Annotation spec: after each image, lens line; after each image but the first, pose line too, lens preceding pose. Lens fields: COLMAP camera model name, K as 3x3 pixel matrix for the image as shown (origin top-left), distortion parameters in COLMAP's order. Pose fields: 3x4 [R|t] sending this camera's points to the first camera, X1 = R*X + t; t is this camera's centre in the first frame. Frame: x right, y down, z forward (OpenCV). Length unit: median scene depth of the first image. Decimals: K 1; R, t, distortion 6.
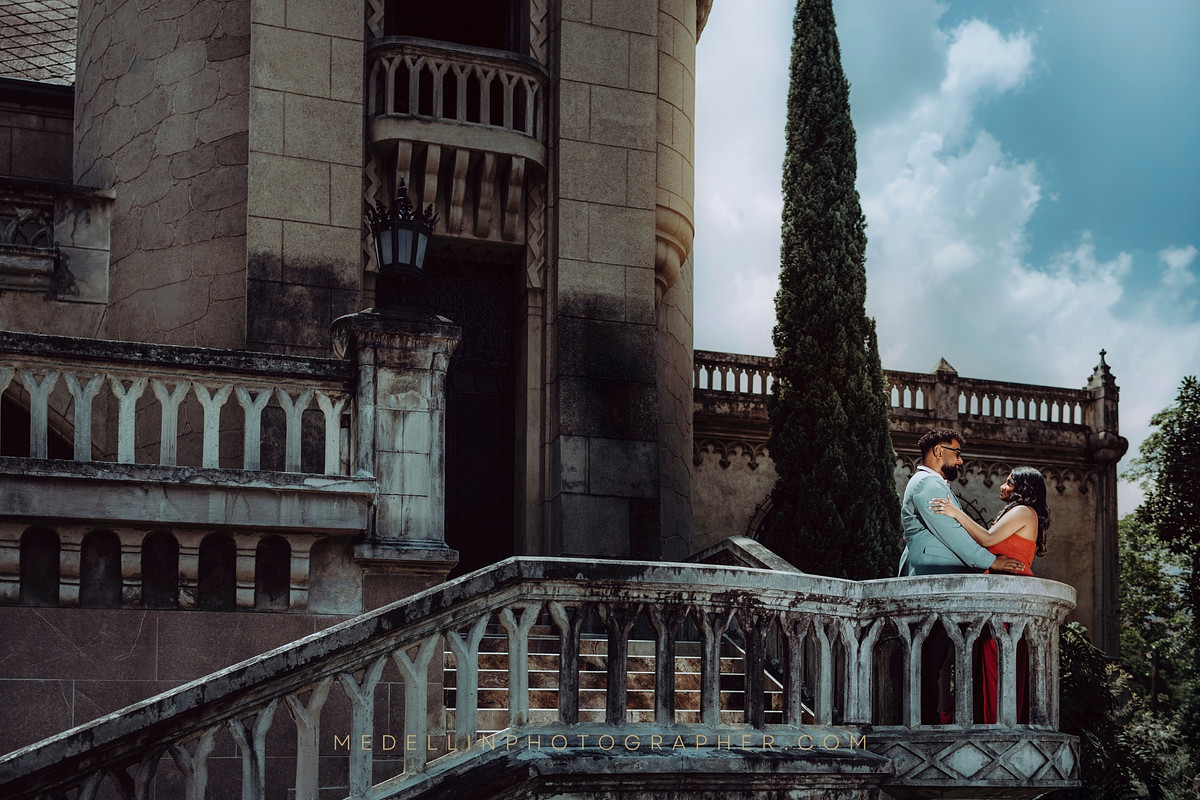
lens RADIAL K [[1287.4, 0, 600.0], [0, 1287.4, 400.0], [0, 0, 1]] dist [-0.003516, 0.002483]
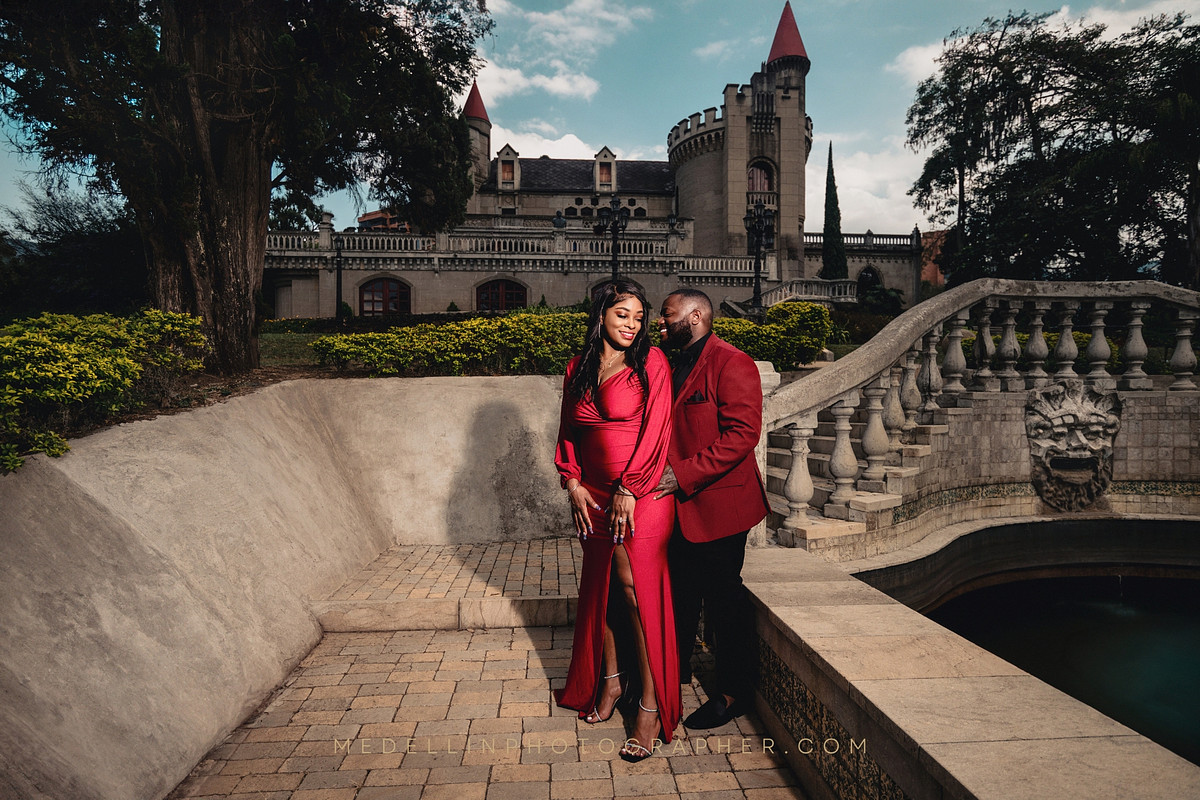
lens RADIAL K [[1287.4, 0, 600.0], [0, 1287.4, 400.0], [0, 0, 1]] dist [-0.003516, 0.002483]
pose [[0.997622, -0.042699, -0.054112, -0.526563], [0.051574, 0.983217, 0.174997, -0.382270], [0.045732, -0.177371, 0.983081, -4.465810]]
